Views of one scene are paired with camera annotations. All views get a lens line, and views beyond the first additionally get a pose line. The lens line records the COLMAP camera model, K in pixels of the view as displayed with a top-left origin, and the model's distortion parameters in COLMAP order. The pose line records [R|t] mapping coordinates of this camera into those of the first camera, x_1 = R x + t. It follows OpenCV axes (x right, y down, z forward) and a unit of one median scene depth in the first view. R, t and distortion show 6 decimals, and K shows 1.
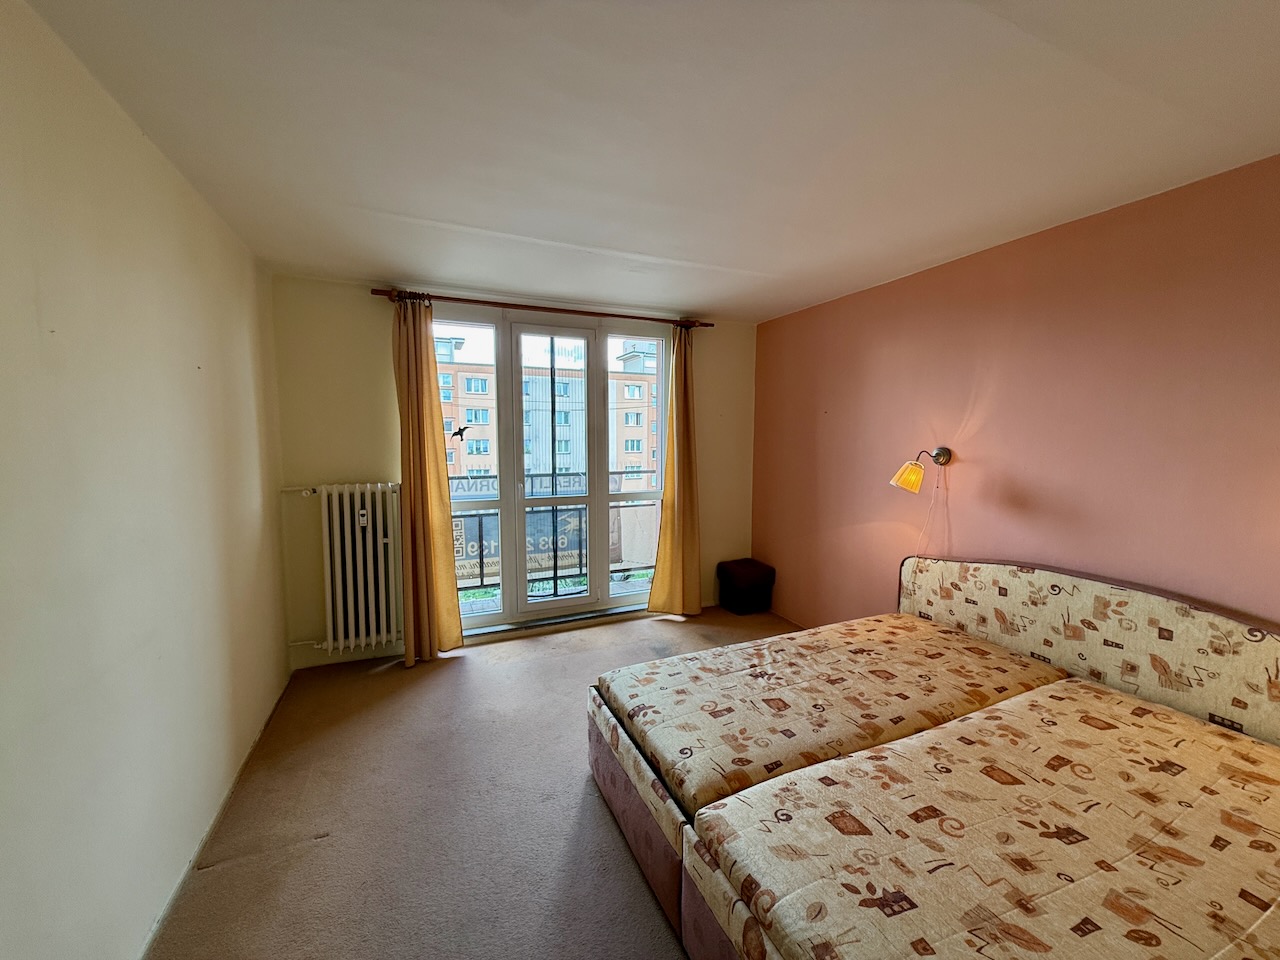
lens RADIAL K [[507.3, 0, 646.9], [0, 507.3, 473.6], [0, 0, 1]] dist [-0.005356, 0.001562]
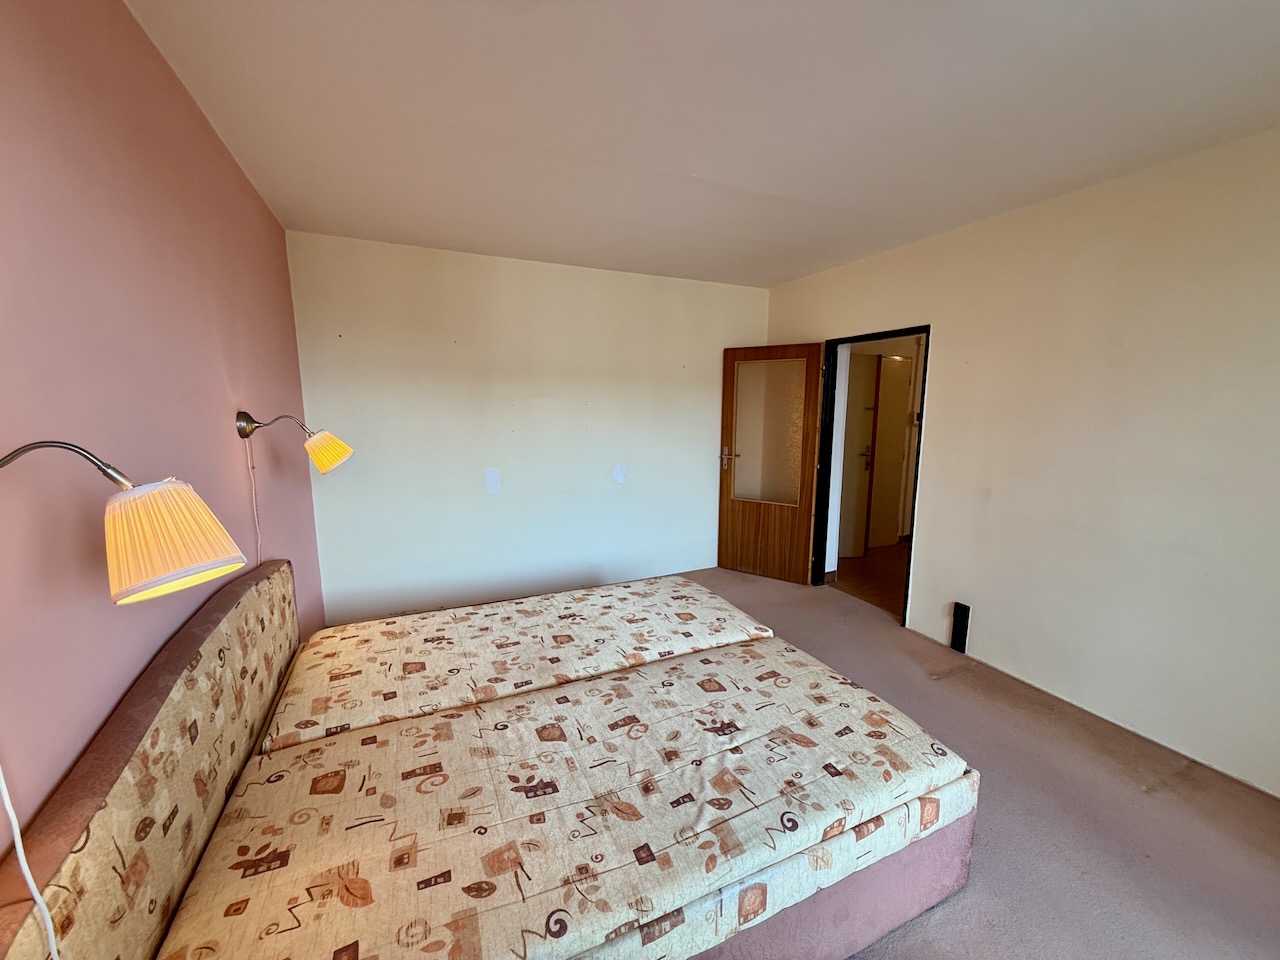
lens RADIAL K [[507.3, 0, 643.1], [0, 507.3, 480.3], [0, 0, 1]] dist [-0.005356, 0.001562]
pose [[-0.999945, -0.003179, -0.010043, 0.196687], [-0.005324, 0.975181, 0.221344, -0.060484], [0.009090, 0.221386, -0.975144, 0.916817]]
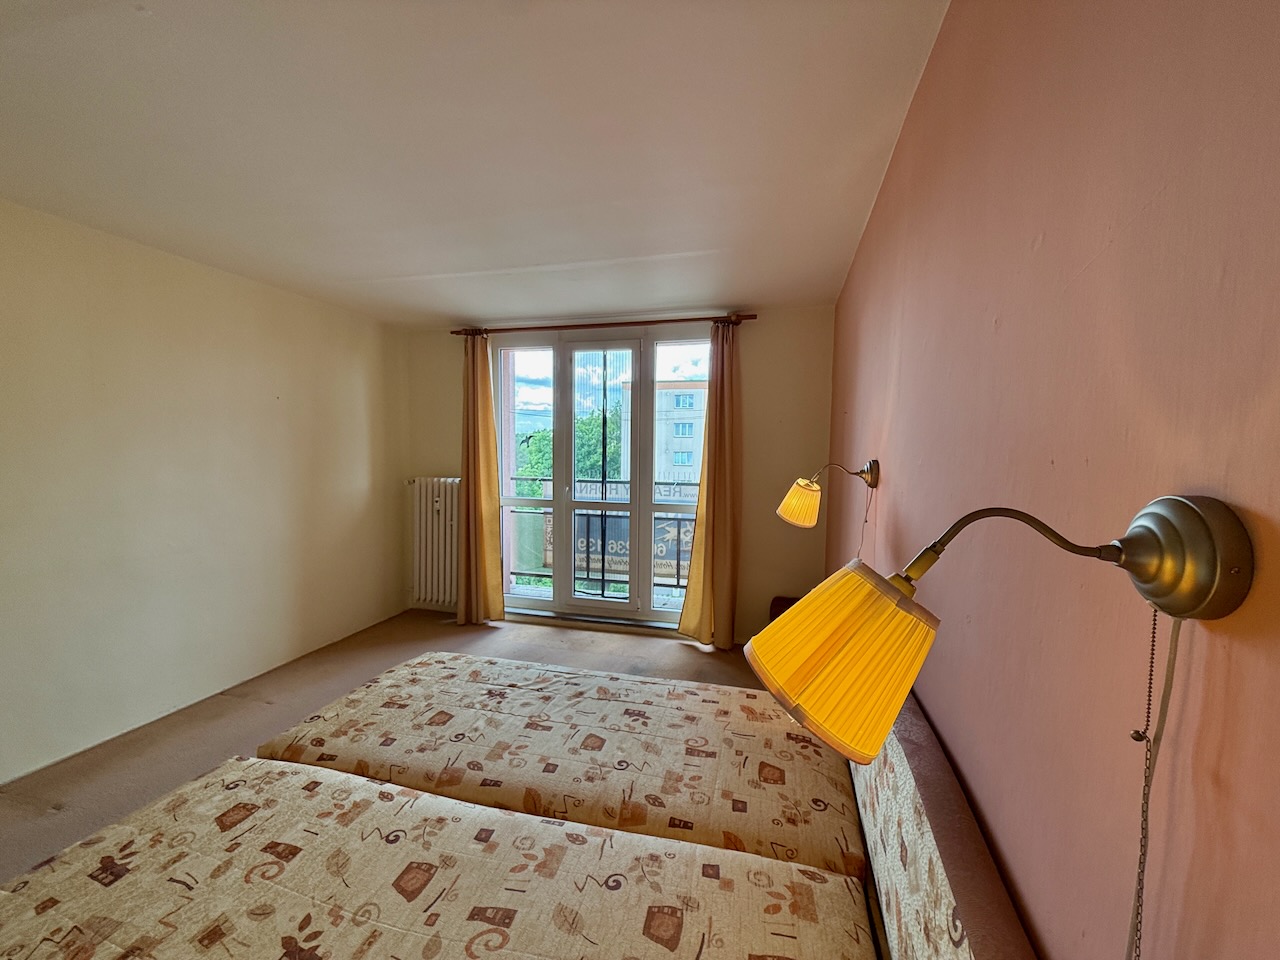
lens RADIAL K [[507.3, 0, 651.2], [0, 507.3, 480.9], [0, 0, 1]] dist [-0.005356, 0.001562]
pose [[0.786283, 0.048243, -0.615980, 0.568634], [-0.057669, 0.998325, 0.004574, -0.009473], [0.615169, 0.031927, 0.787749, 0.241054]]
